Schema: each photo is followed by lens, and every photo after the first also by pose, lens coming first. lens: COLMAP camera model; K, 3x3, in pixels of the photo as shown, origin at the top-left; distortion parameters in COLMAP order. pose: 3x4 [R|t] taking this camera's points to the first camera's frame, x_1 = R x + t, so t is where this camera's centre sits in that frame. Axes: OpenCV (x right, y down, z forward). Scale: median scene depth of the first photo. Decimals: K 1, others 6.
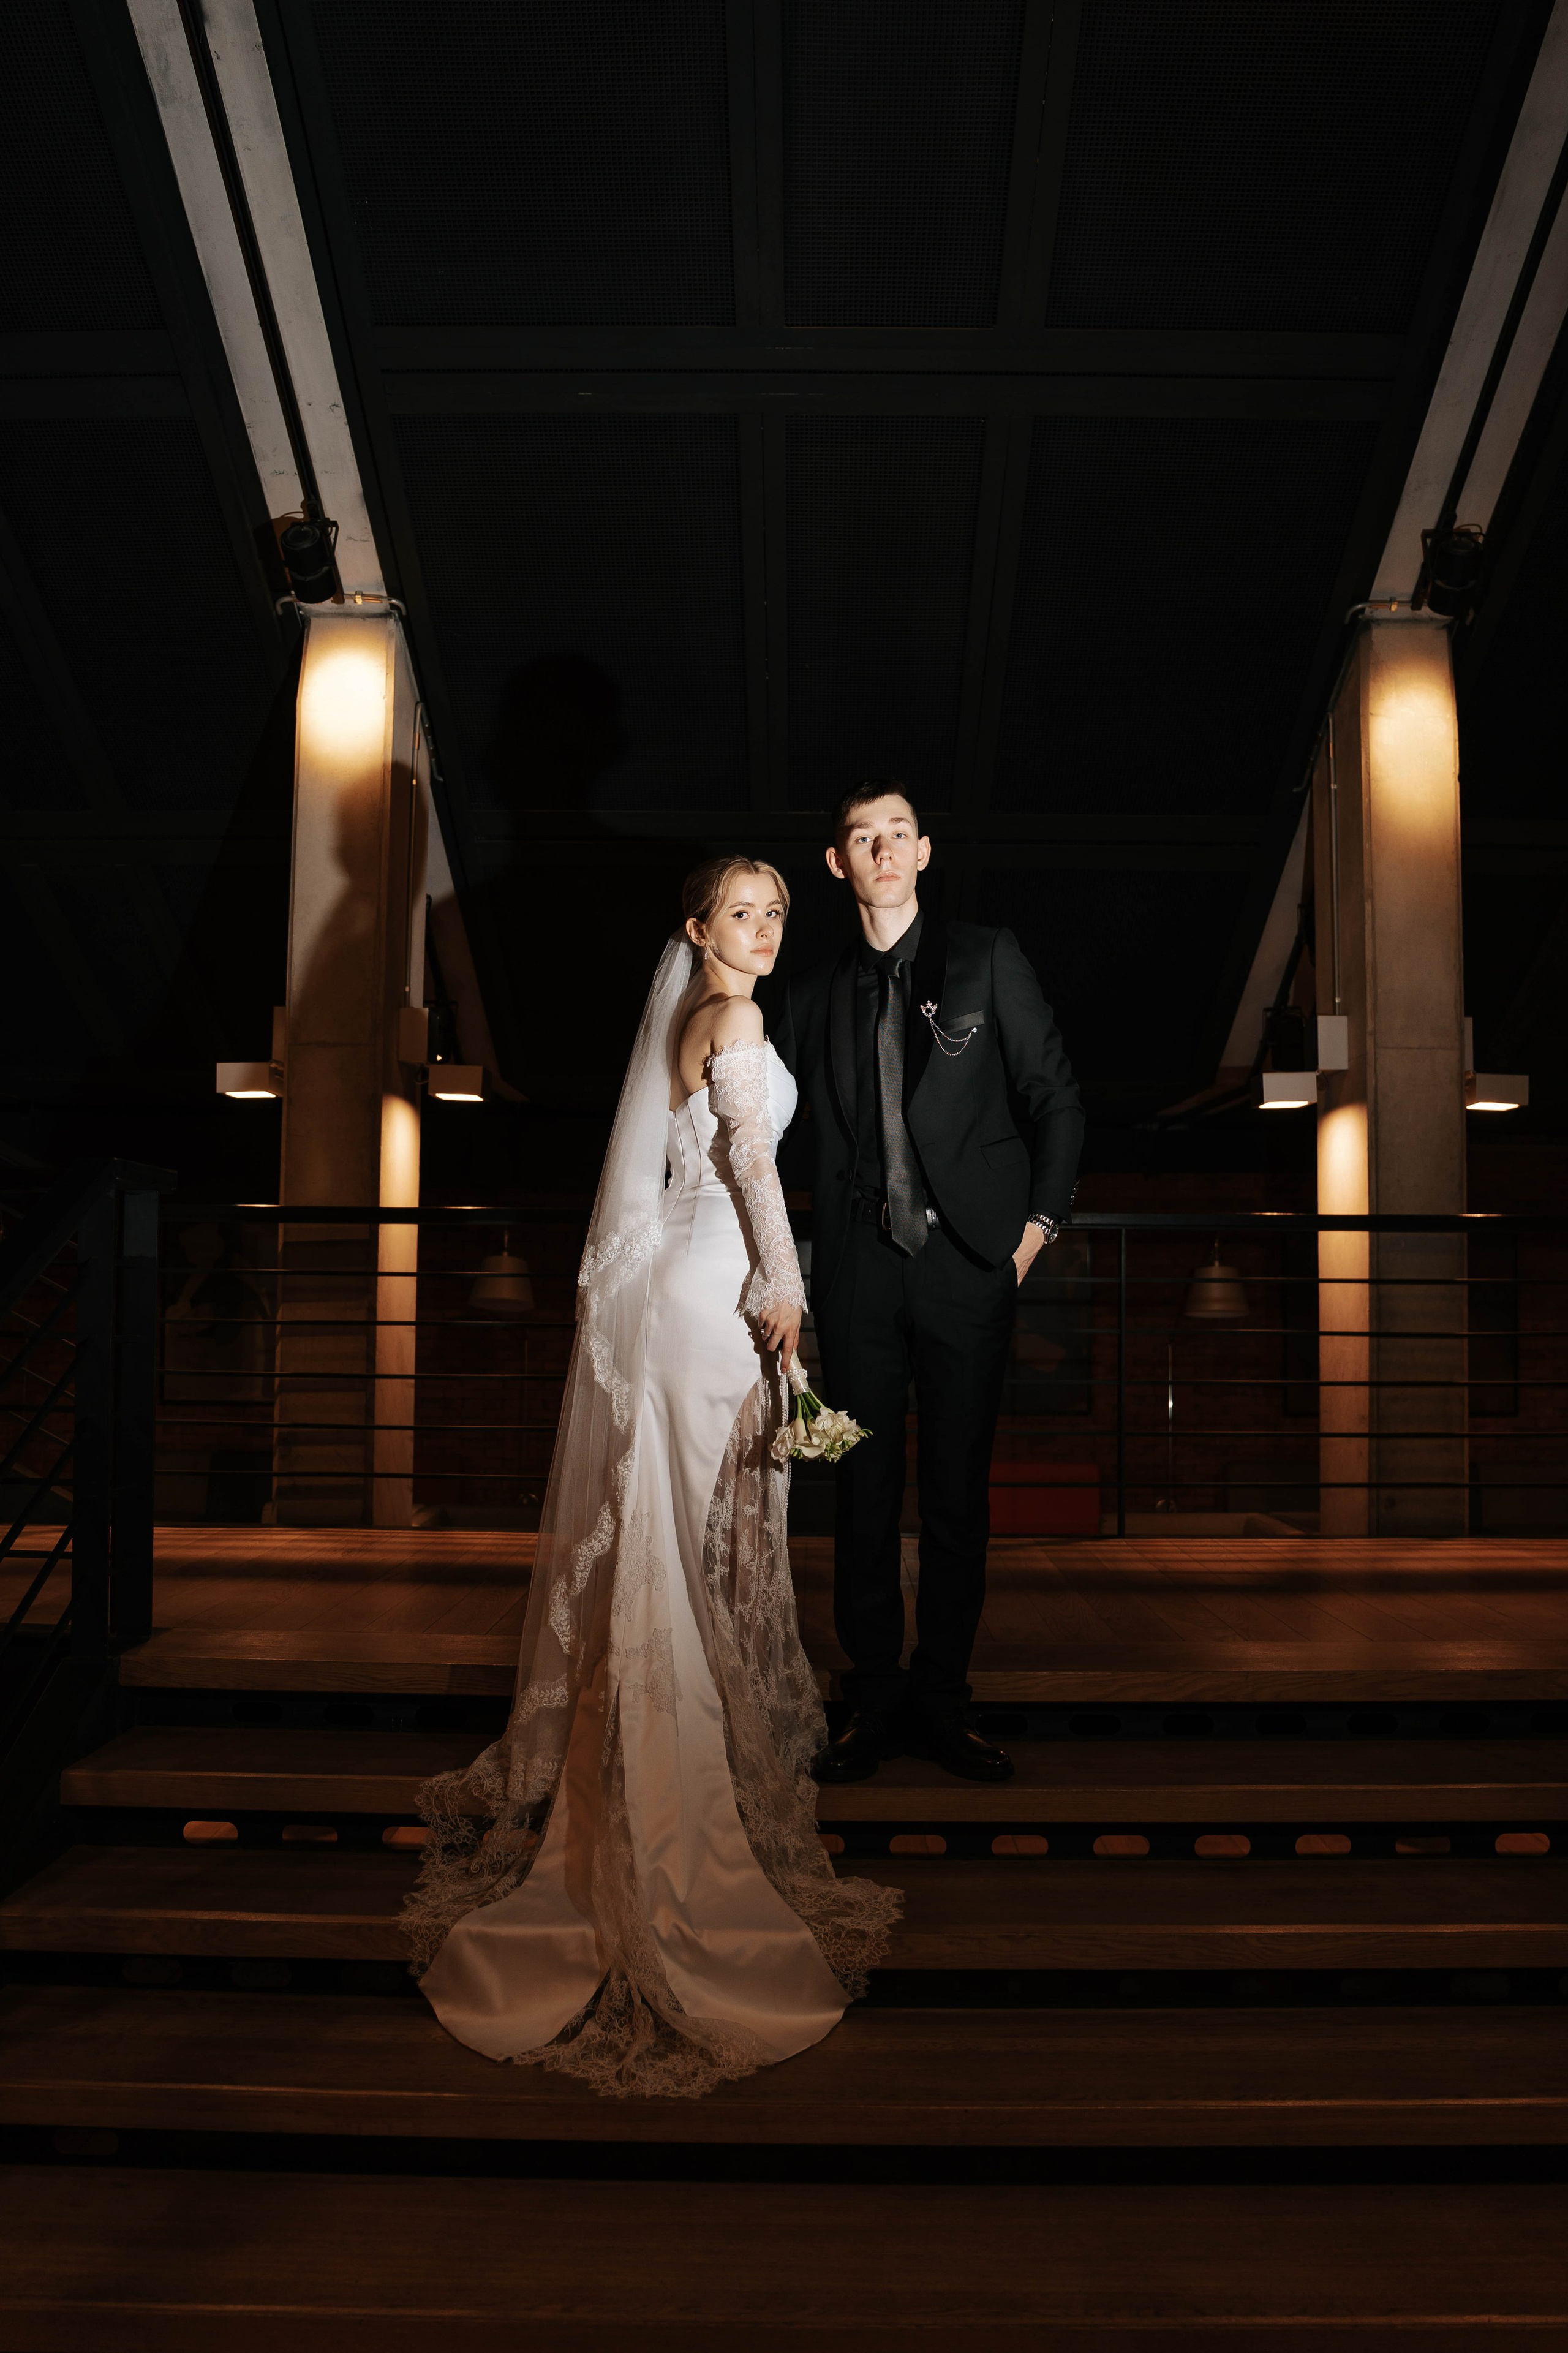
lens RADIAL K [[1905.9, 0, 795.6], [0, 1905.9, 1182.3], [0, 0, 1]] dist [-0.061140, 0.011985]
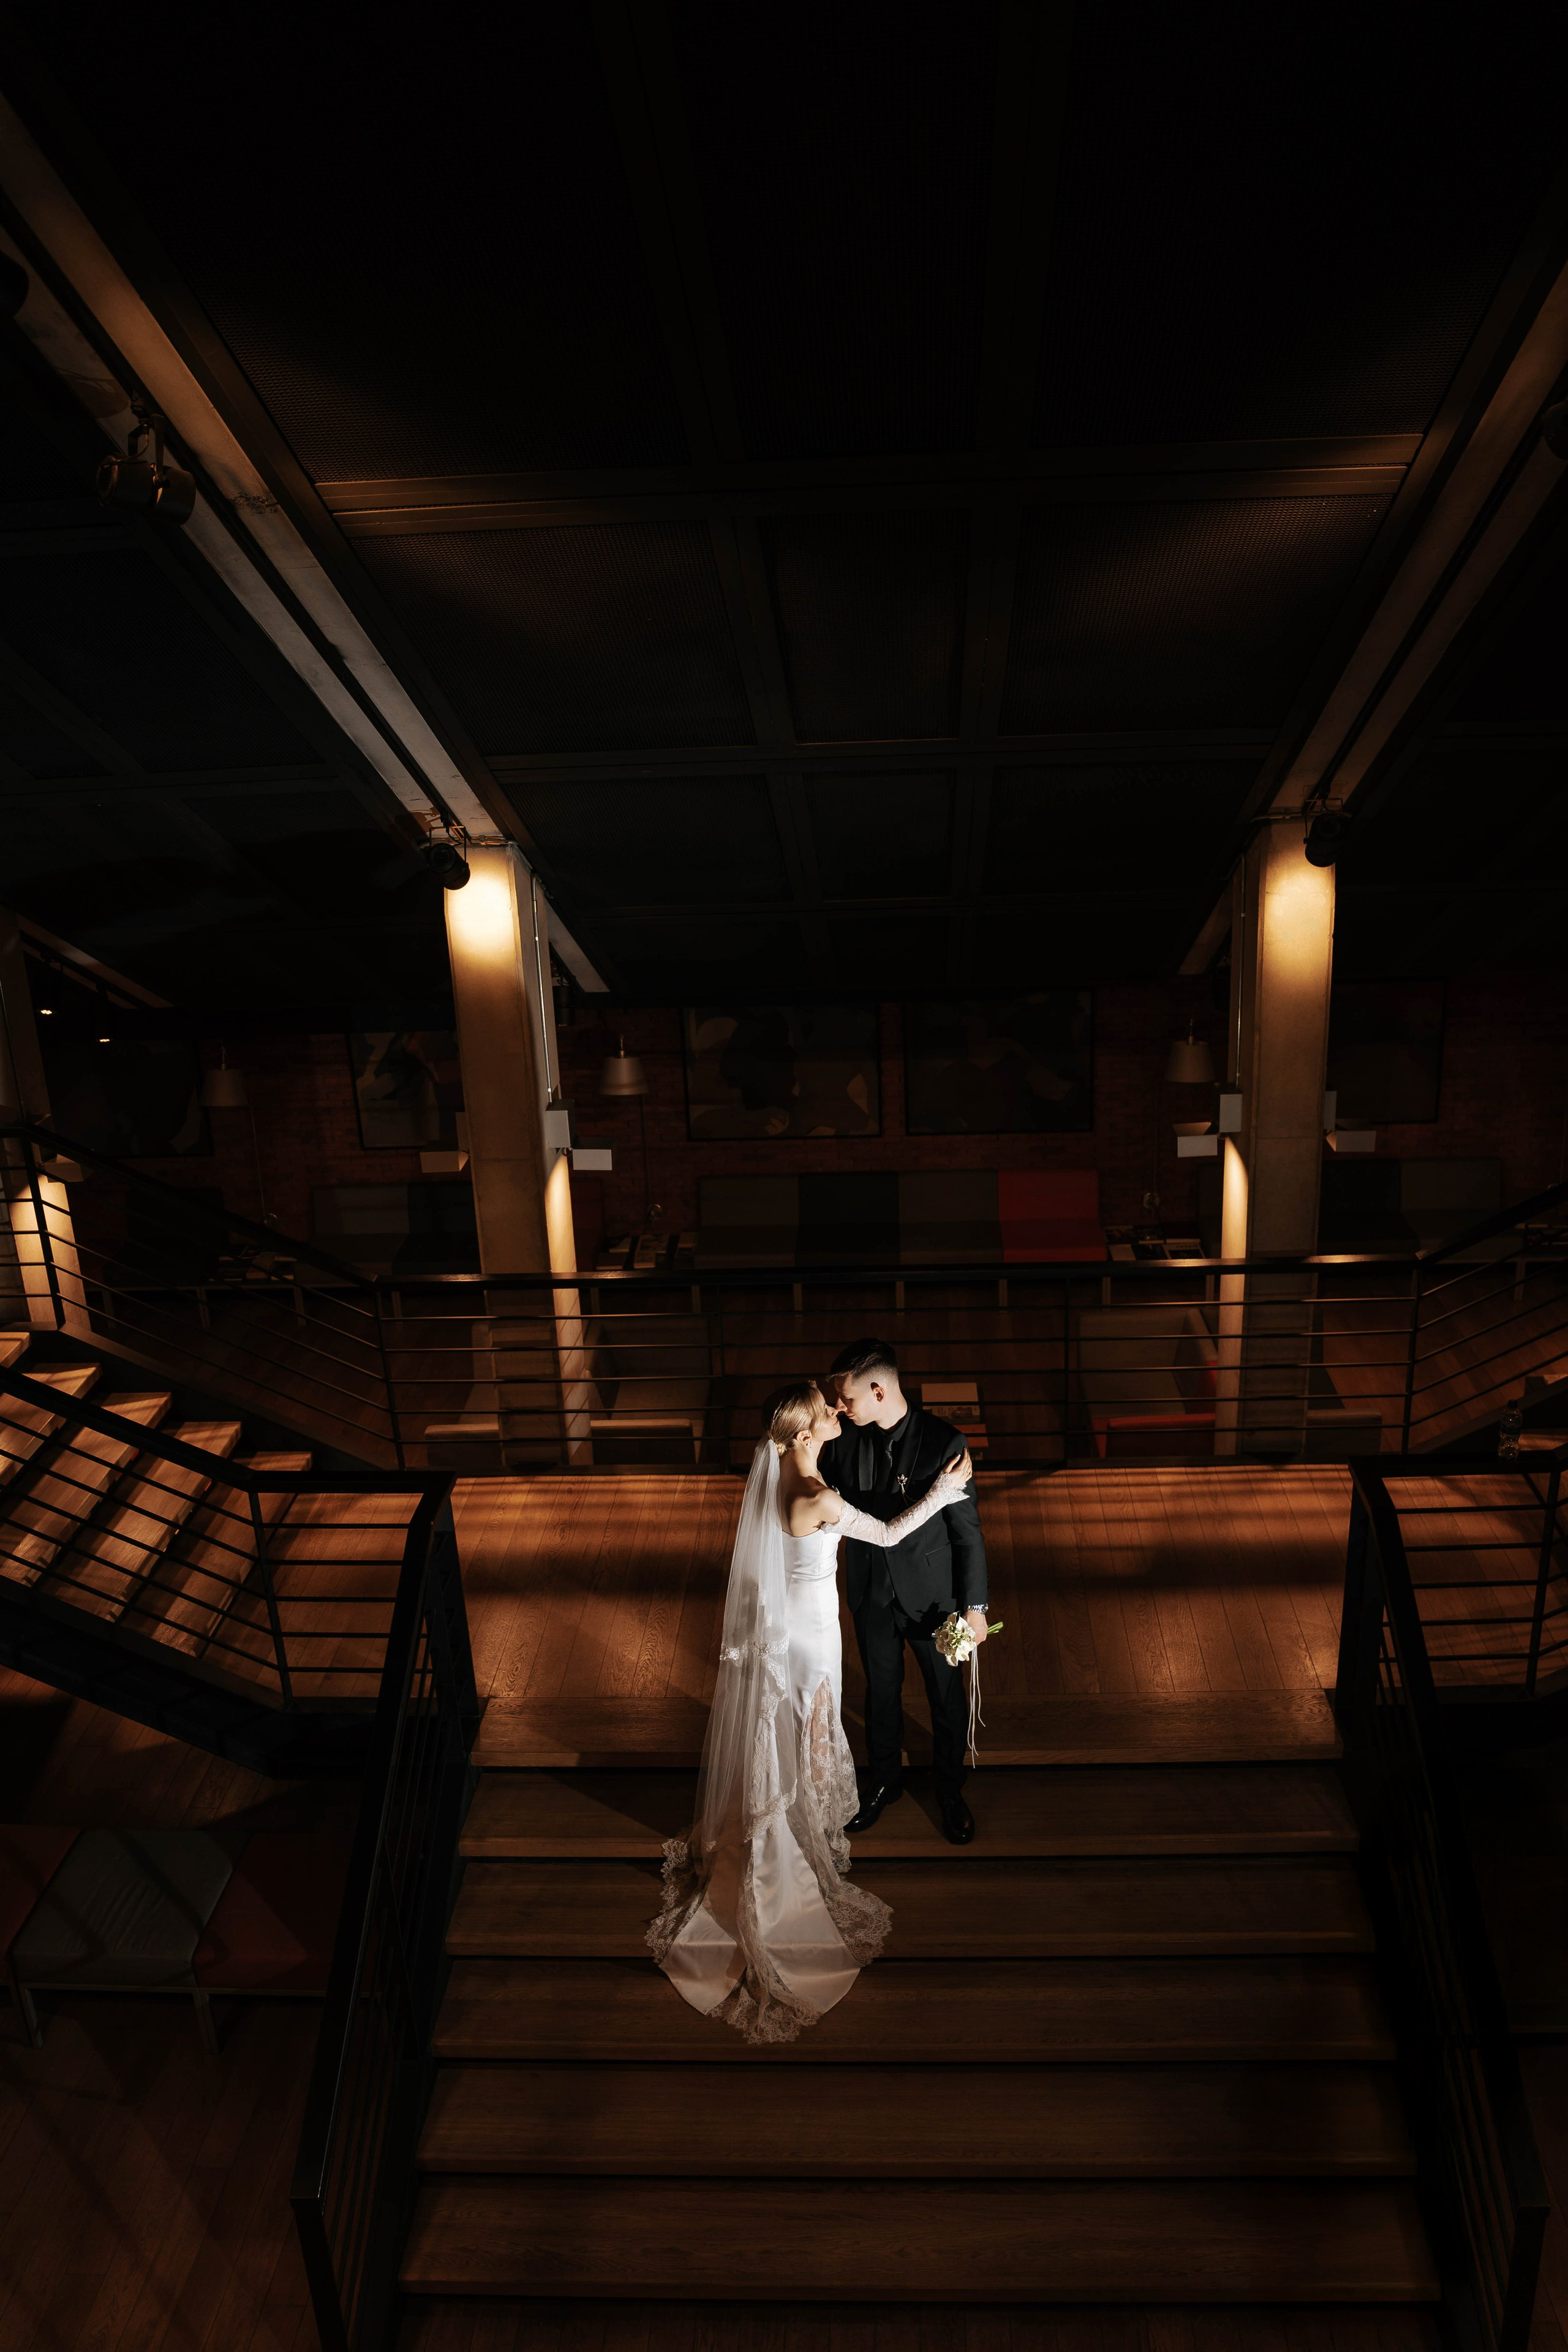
lens RADIAL K [[1905.3, 0, 785.6], [0, 1905.3, 1175.9], [0, 0, 1]] dist [-0.061140, 0.011985]
pose [[0.997346, -0.033592, -0.064589, 0.056007], [0.057210, 0.910306, 0.409964, -0.647887], [0.045025, -0.412571, 0.909812, -0.284747]]
